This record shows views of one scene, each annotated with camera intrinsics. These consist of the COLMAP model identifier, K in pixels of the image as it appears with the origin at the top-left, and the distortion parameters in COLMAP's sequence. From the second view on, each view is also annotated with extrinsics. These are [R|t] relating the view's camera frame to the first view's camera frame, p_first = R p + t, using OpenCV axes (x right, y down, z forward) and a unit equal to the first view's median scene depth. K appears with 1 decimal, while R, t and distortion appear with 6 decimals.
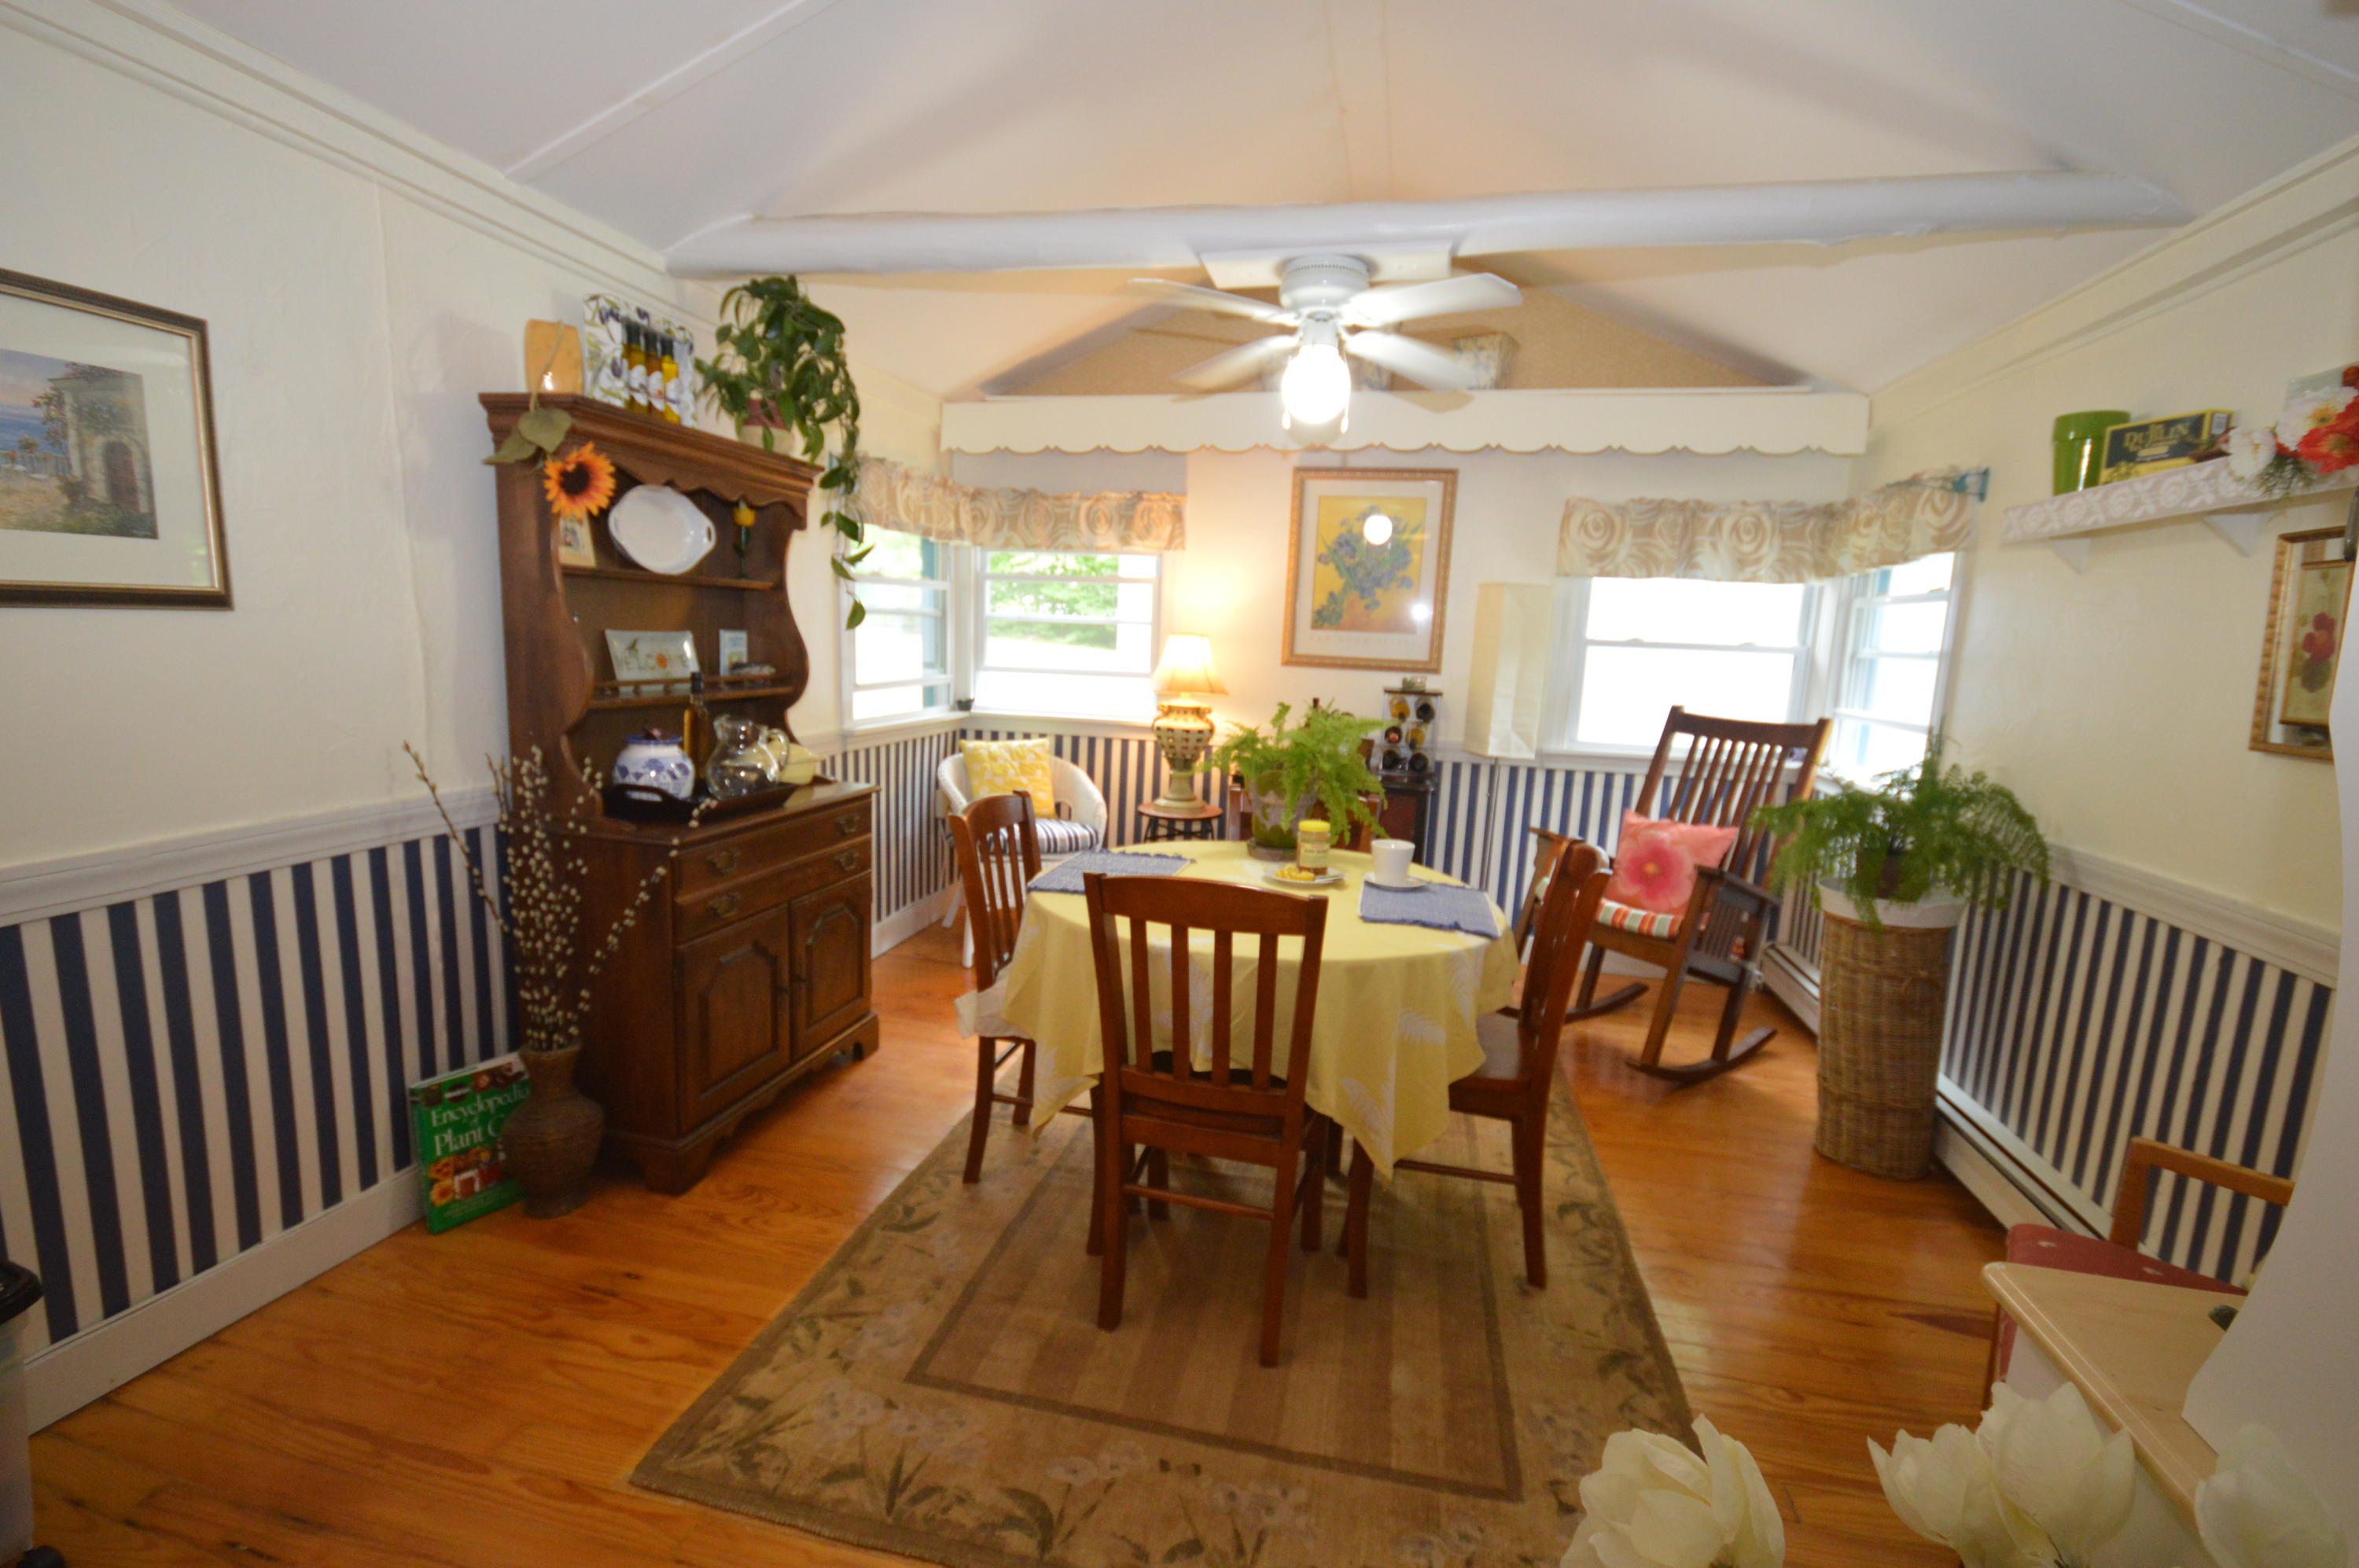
lens RADIAL K [[1039.0, 0, 1180.4], [0, 1039.0, 794.6], [0, 0, 1]] dist [-0.004677, -0.000885]
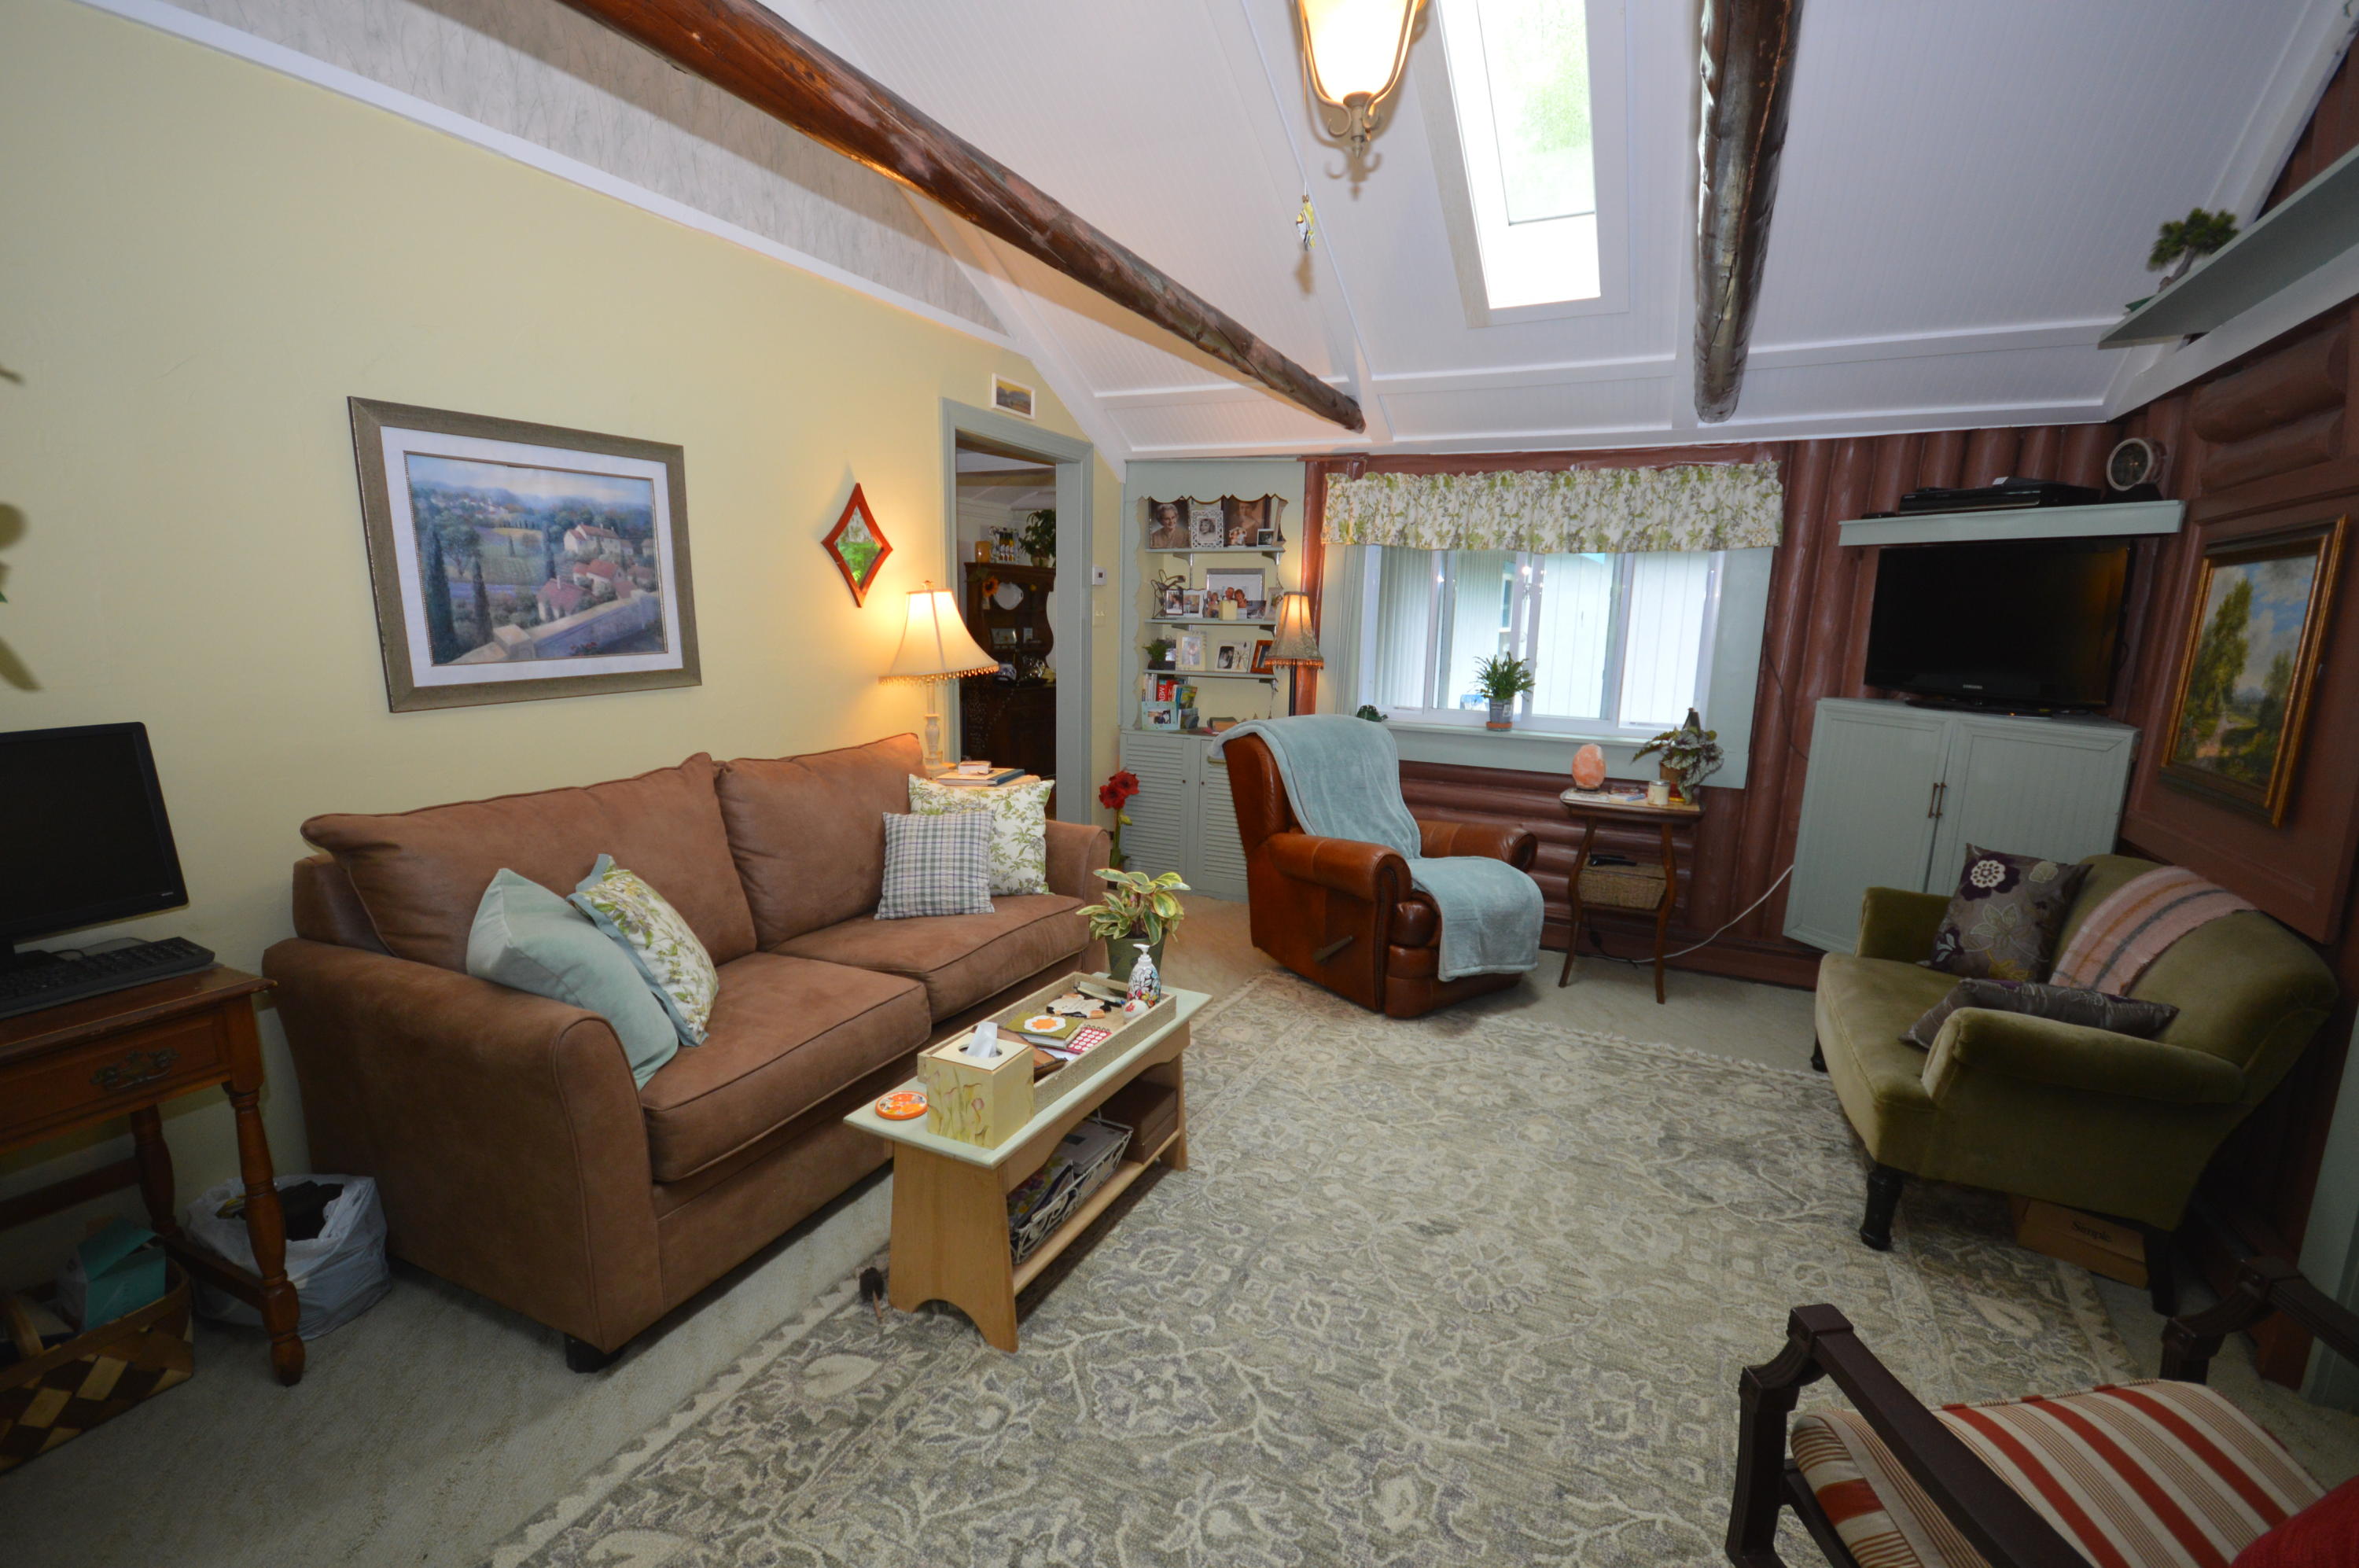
lens RADIAL K [[1039.0, 0, 1179.9], [0, 1039.0, 791.2], [0, 0, 1]] dist [-0.004677, -0.000885]
pose [[0.970586, 0.026735, -0.239267, 0.738741], [-0.023241, 0.999578, 0.017414, 0.256437], [0.239631, -0.011342, 0.970798, -1.853791]]
